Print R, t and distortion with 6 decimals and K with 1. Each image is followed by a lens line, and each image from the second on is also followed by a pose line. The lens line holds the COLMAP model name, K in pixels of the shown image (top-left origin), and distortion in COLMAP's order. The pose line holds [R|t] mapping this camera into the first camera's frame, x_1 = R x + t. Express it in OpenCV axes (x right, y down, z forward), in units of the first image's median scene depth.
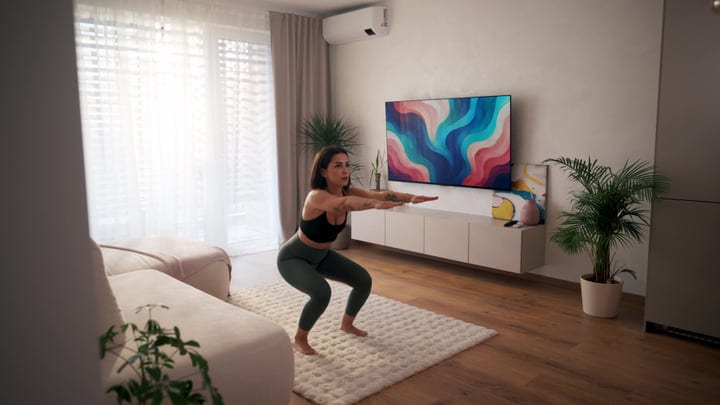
lens RADIAL K [[544.3, 0, 360.0], [0, 544.3, 202.5], [0, 0, 1]] dist [-0.001240, 0.001038]
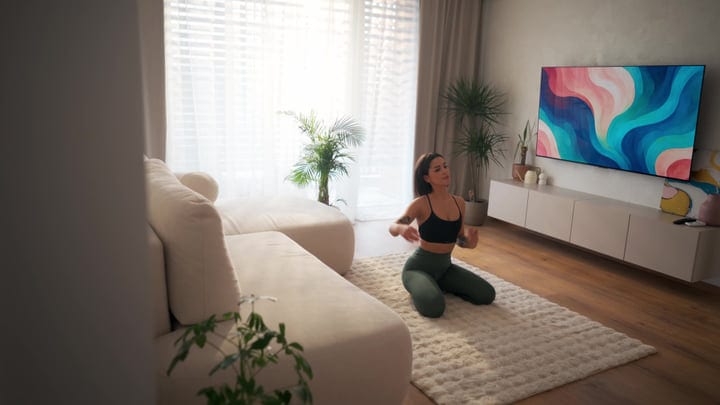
lens RADIAL K [[544.3, 0, 360.0], [0, 544.3, 202.5], [0, 0, 1]] dist [-0.001240, 0.001038]
pose [[0.966409, 0.098425, -0.237415, -0.008983], [-0.081284, 0.993397, 0.080962, -0.015376], [0.243816, -0.058945, 0.968028, 0.065510]]
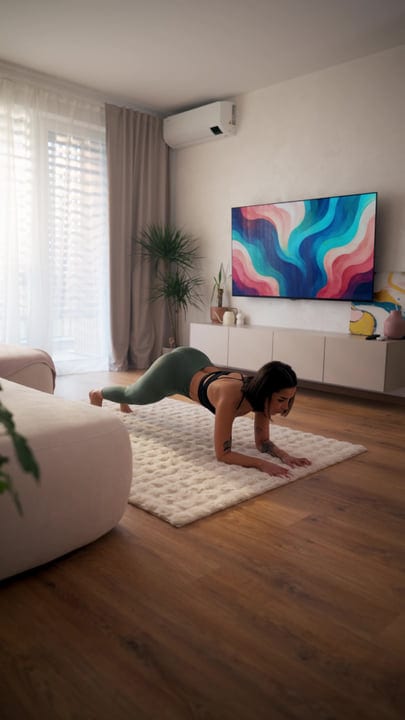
lens RADIAL K [[544.3, 0, 202.5], [0, 544.3, 360.0], [0, 0, 1]] dist [-0.001240, 0.001038]
pose [[0.999275, 0.026582, 0.027269, -0.022697], [-0.026820, 0.999605, 0.008397, 0.070781], [-0.027035, -0.009122, 0.999593, 0.109295]]
